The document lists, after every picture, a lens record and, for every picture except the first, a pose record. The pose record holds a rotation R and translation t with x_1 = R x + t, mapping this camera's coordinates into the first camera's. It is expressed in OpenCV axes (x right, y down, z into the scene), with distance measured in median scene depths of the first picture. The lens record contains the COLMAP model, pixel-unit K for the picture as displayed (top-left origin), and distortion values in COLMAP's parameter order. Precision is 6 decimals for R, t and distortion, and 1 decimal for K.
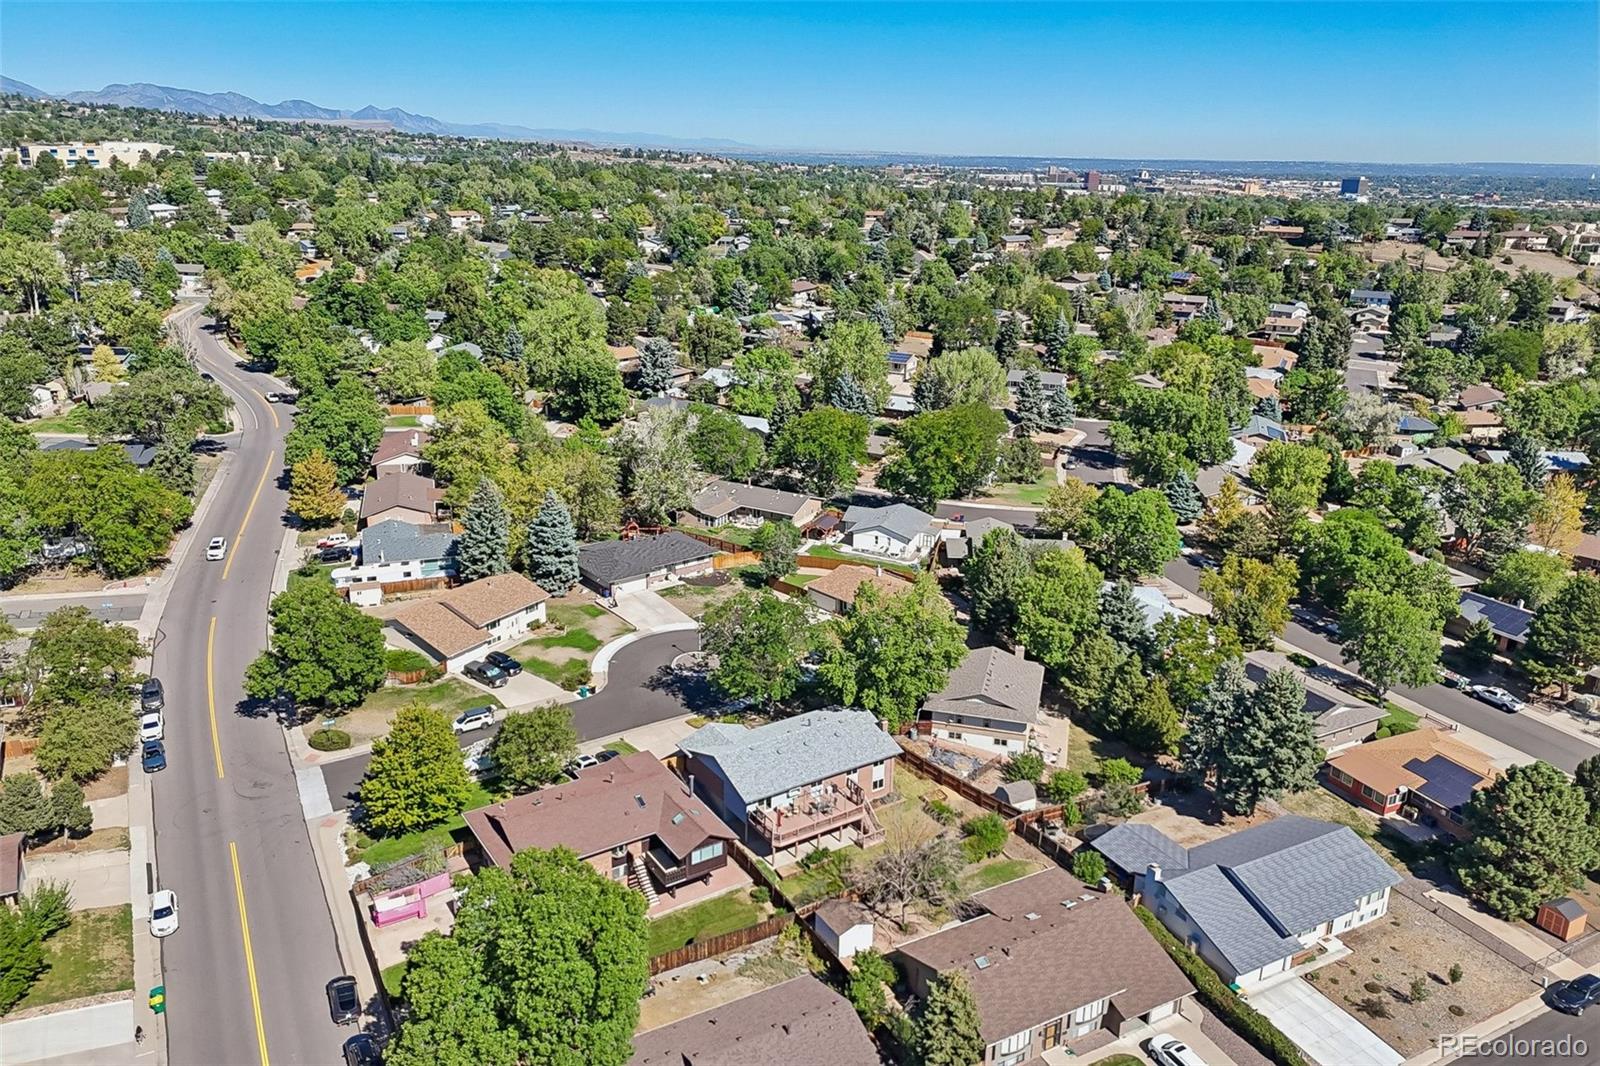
lens RADIAL K [[1170.8, 0, 800.0], [0, 1170.8, 533.0], [0, 0, 1]] dist [0.084430, -0.092460]
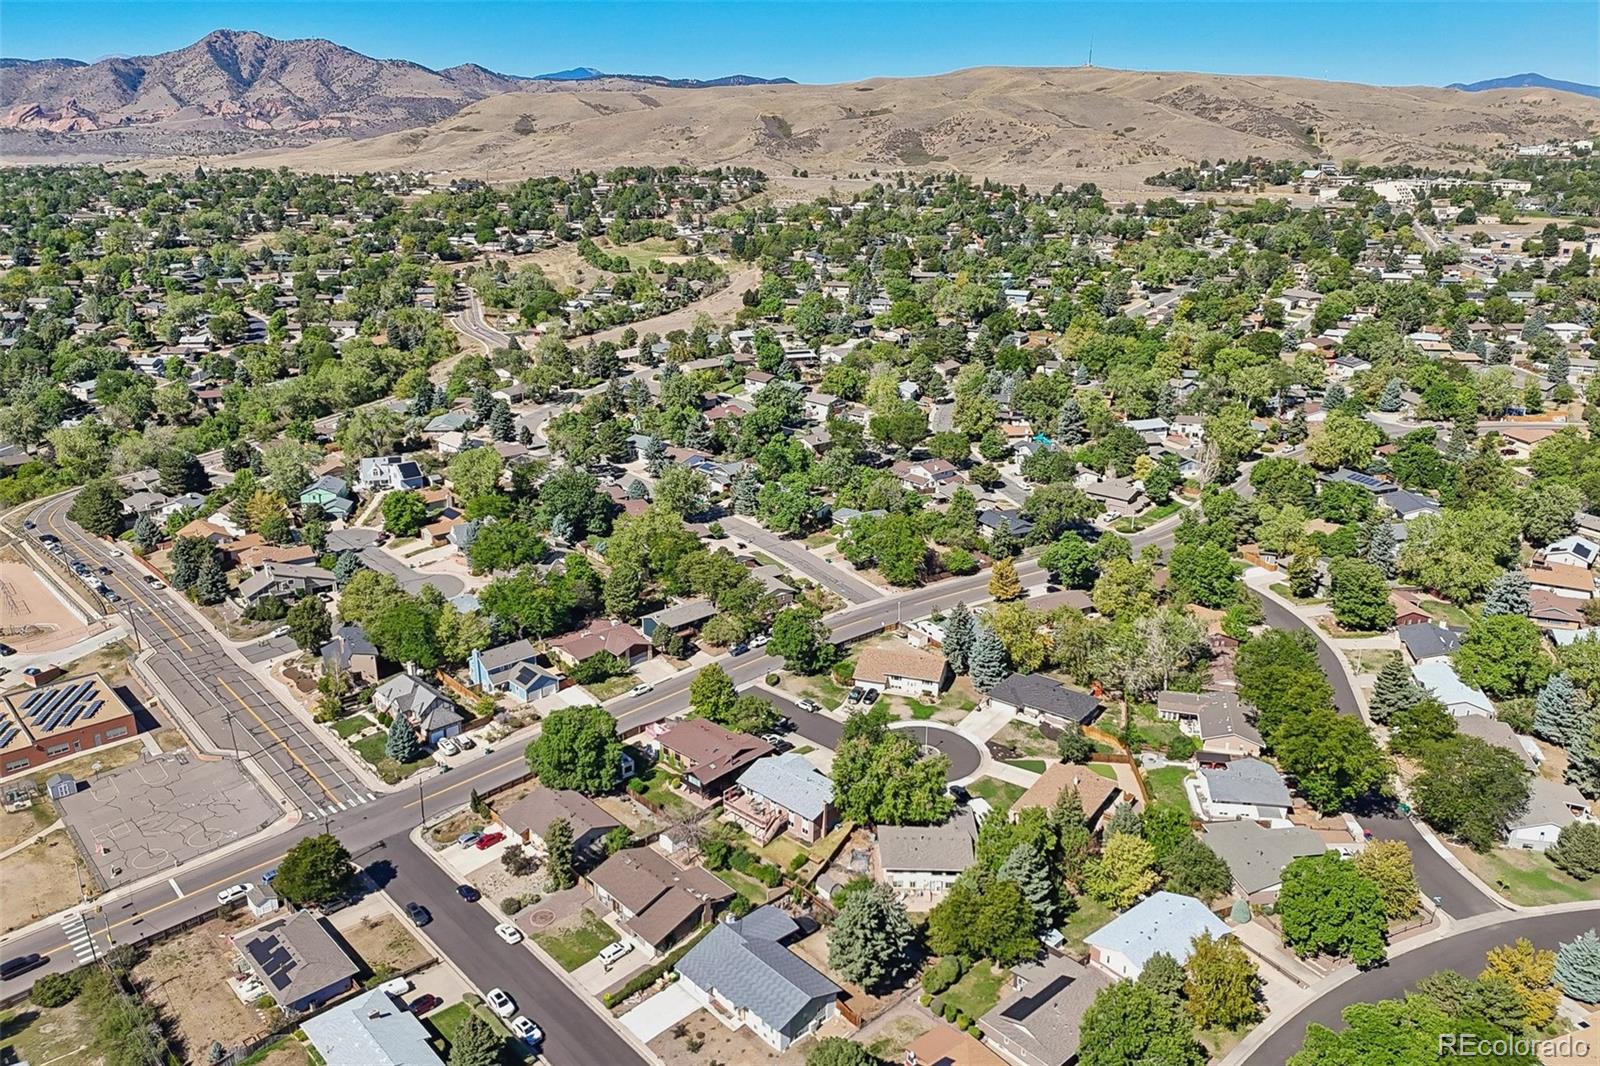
lens RADIAL K [[1170.8, 0, 800.0], [0, 1170.8, 533.0], [0, 0, 1]] dist [0.084430, -0.092460]
pose [[0.245214, 0.290998, -0.924765, 1.287584], [-0.306632, 0.928199, 0.210771, -0.457603], [0.919700, 0.231878, 0.316836, 0.316749]]
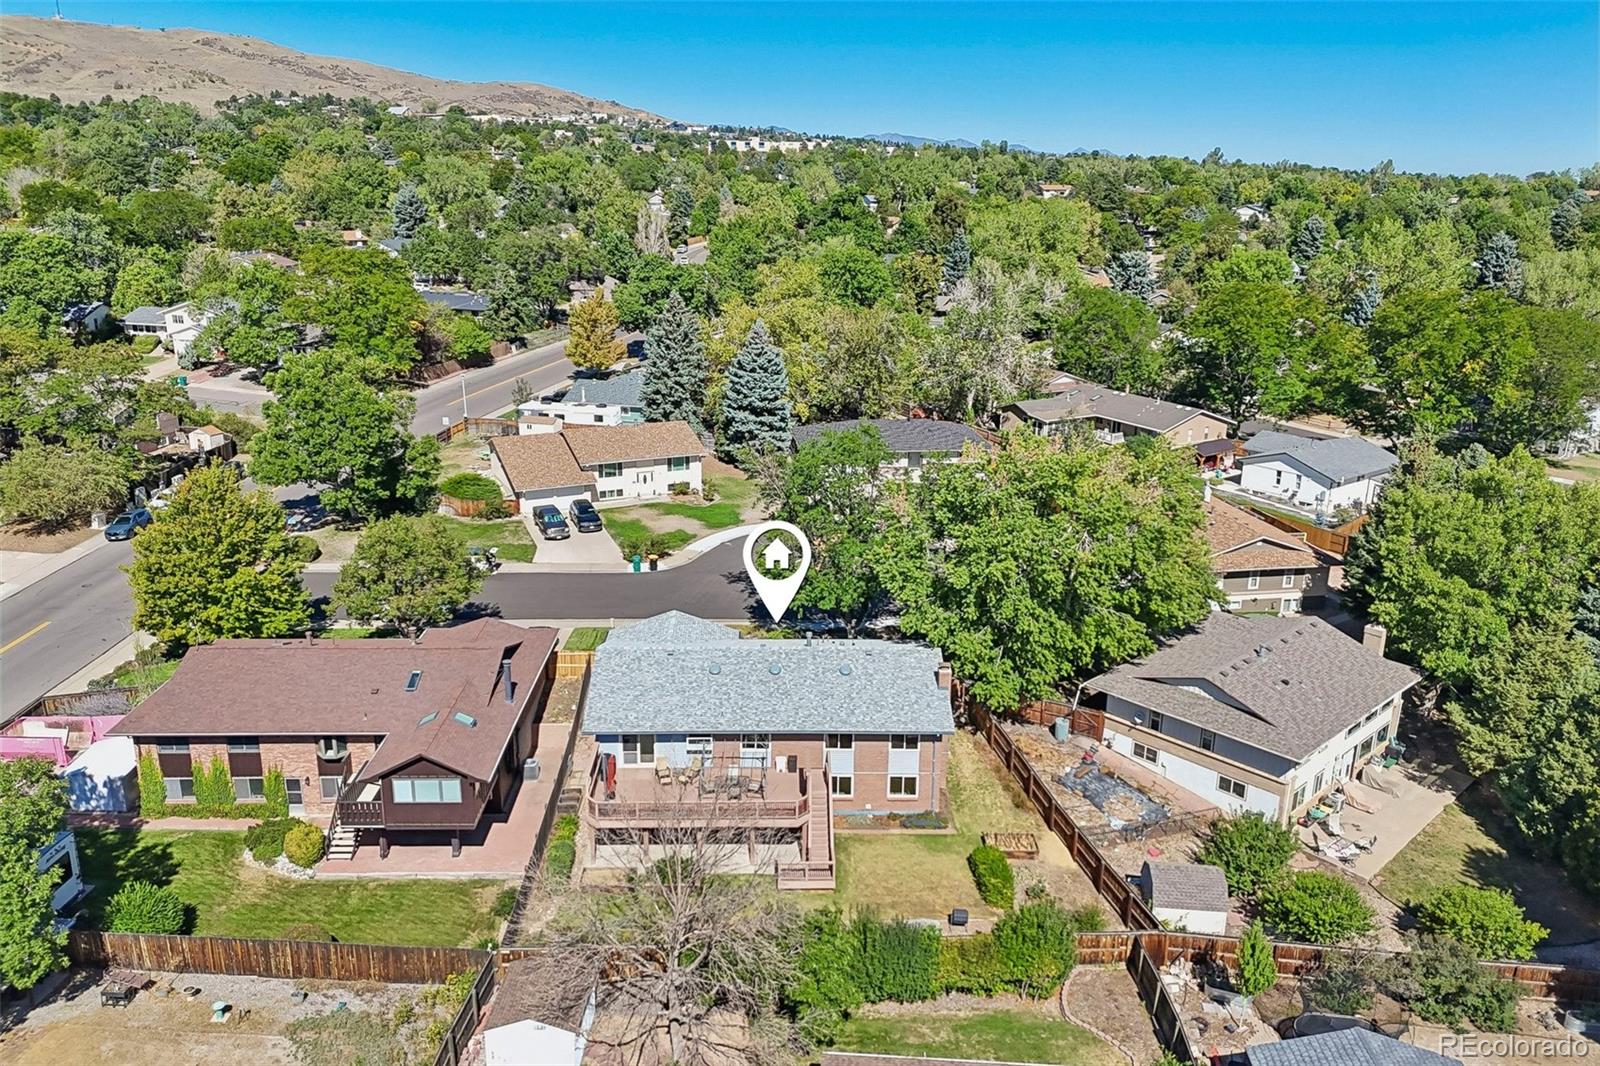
lens RADIAL K [[1170.8, 0, 800.0], [0, 1170.8, 533.0], [0, 0, 1]] dist [0.084430, -0.092460]
pose [[0.851455, 0.149509, -0.502664, 0.230463], [-0.165342, 0.986147, 0.013243, 0.093188], [0.497680, 0.071836, 0.864381, 0.463705]]
